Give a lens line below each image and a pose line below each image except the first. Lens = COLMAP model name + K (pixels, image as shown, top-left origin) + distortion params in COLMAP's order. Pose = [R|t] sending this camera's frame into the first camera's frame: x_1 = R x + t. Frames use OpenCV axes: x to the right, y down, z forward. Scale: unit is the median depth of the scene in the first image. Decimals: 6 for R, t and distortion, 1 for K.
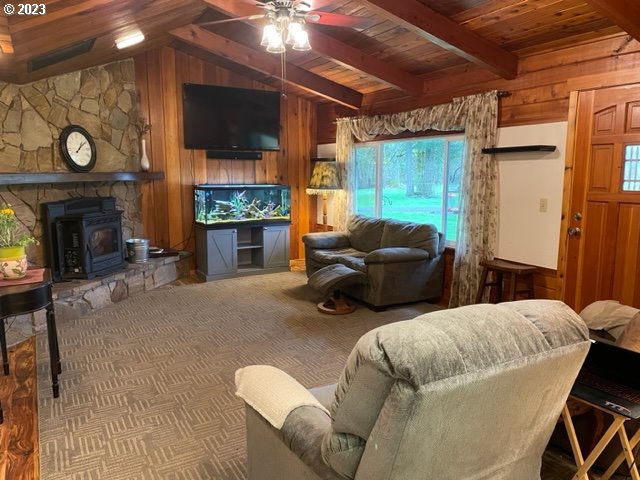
lens RADIAL K [[482.4, 0, 327.0], [0, 482.4, 234.5], [0, 0, 1]] dist [0.053975, -0.058922]
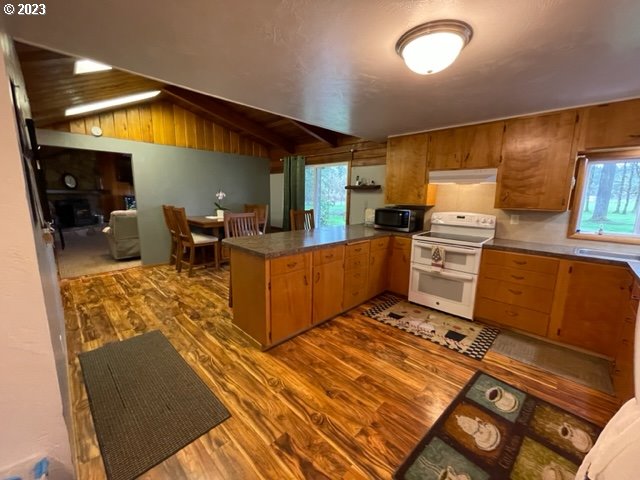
lens RADIAL K [[258.8, 0, 320.9], [0, 258.8, 238.1], [0, 0, 1]] dist [-0.003185, 0.000039]
pose [[0.966428, -0.029024, 0.255295, 0.537074], [0.020143, 0.999100, 0.037333, 0.134268], [-0.256148, -0.030937, 0.966142, -0.887178]]
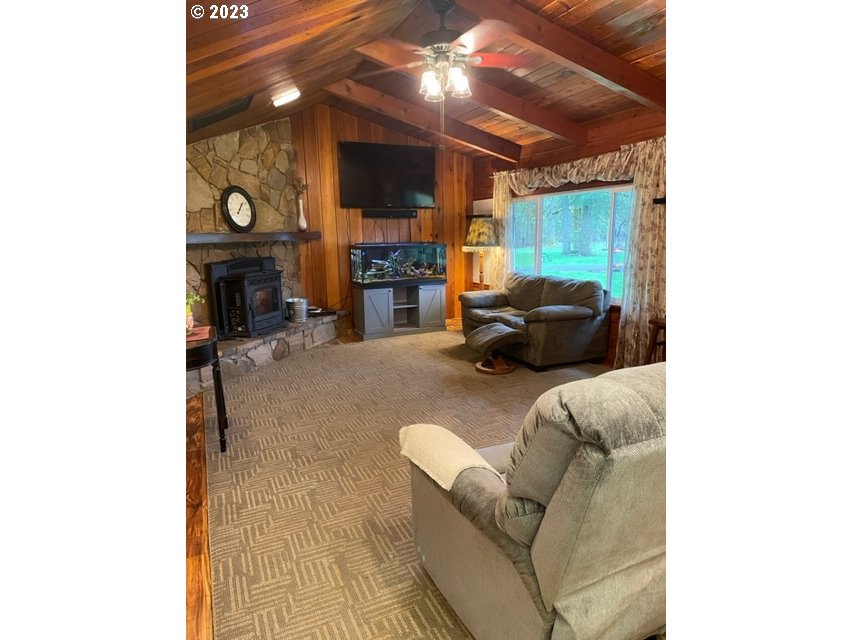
lens RADIAL K [[482.2, 0, 438.0], [0, 482.2, 314.0], [0, 0, 1]] dist [0.035630, -0.000788]
pose [[0.996402, -0.002404, -0.084721, -0.012529], [0.005641, 0.999262, 0.037998, 0.005824], [0.084567, -0.038339, 0.995680, 0.021308]]
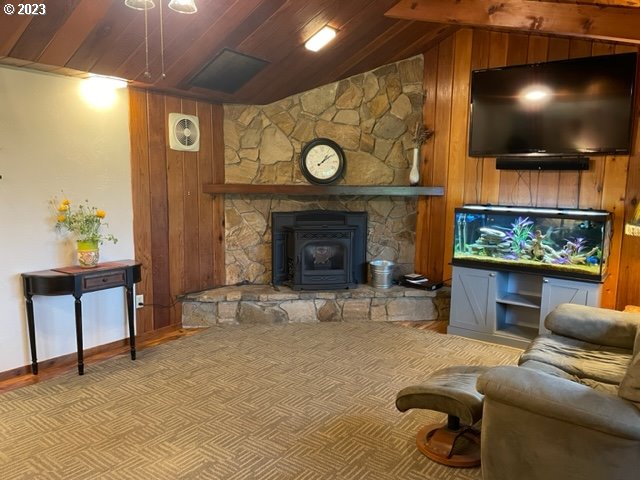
lens RADIAL K [[482.4, 0, 325.6], [0, 482.4, 242.0], [0, 0, 1]] dist [0.053975, -0.058922]
pose [[0.396425, 0.128087, -0.909088, 0.440003], [-0.139481, 0.987127, 0.078259, -0.096166], [0.907410, 0.095777, 0.409188, 0.649428]]
